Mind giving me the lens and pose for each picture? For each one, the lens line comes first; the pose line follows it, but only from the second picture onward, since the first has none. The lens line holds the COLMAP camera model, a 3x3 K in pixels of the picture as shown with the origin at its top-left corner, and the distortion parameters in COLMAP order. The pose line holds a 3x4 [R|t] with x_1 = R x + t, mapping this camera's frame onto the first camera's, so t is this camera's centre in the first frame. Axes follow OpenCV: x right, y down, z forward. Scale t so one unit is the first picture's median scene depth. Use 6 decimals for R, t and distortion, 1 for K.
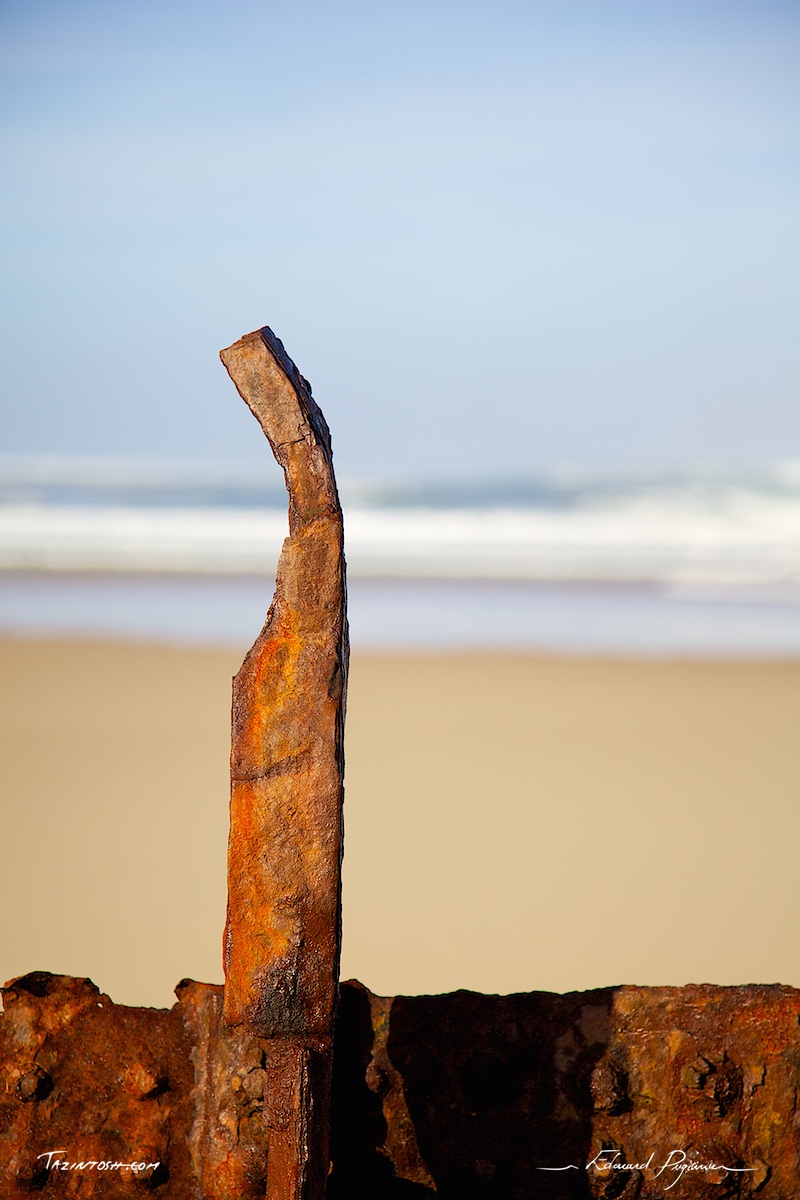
lens RADIAL K [[3384.4, 0, 400.0], [0, 3384.4, 600.0], [0, 0, 1]] dist [0.690195, -0.544750]
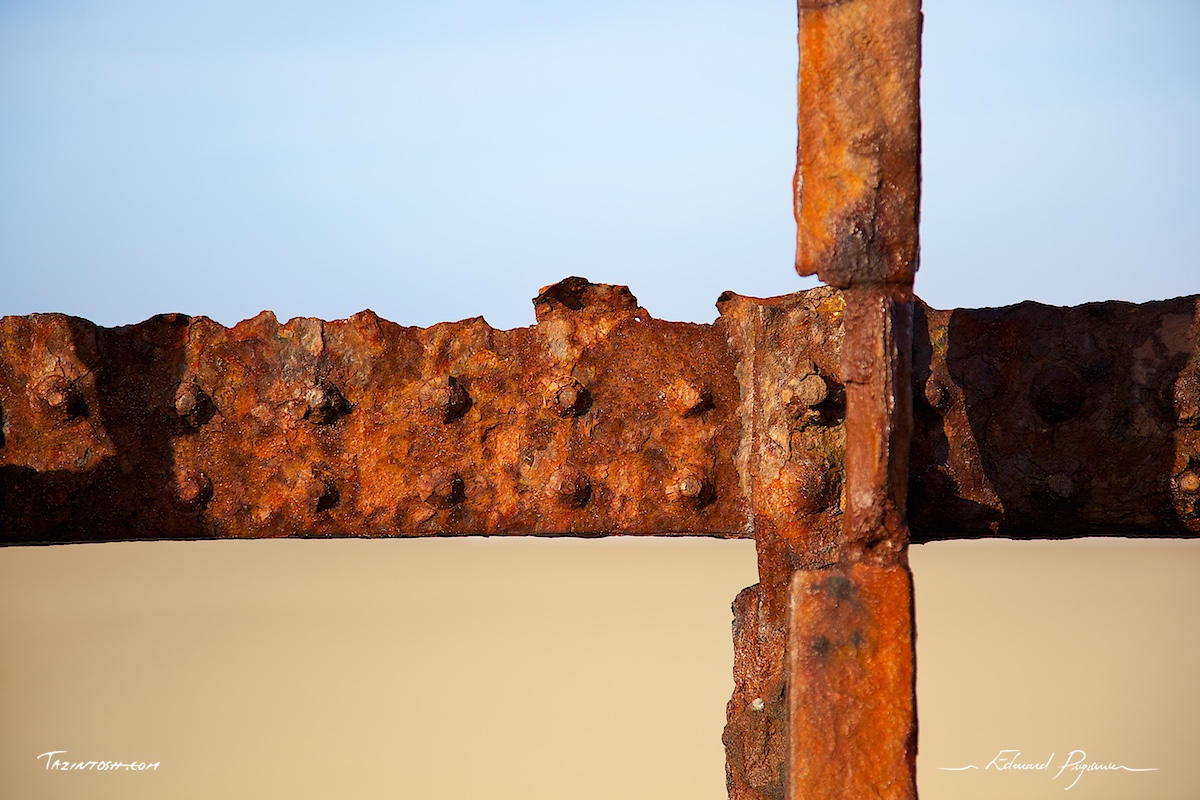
lens RADIAL K [[3384.4, 0, 600.0], [0, 3384.4, 400.0], [0, 0, 1]] dist [0.690195, -0.544750]
pose [[0.999545, -0.020329, -0.022301, -0.077630], [0.019320, 0.998819, -0.044577, 0.181301], [0.023181, 0.044126, 0.998757, 0.078678]]
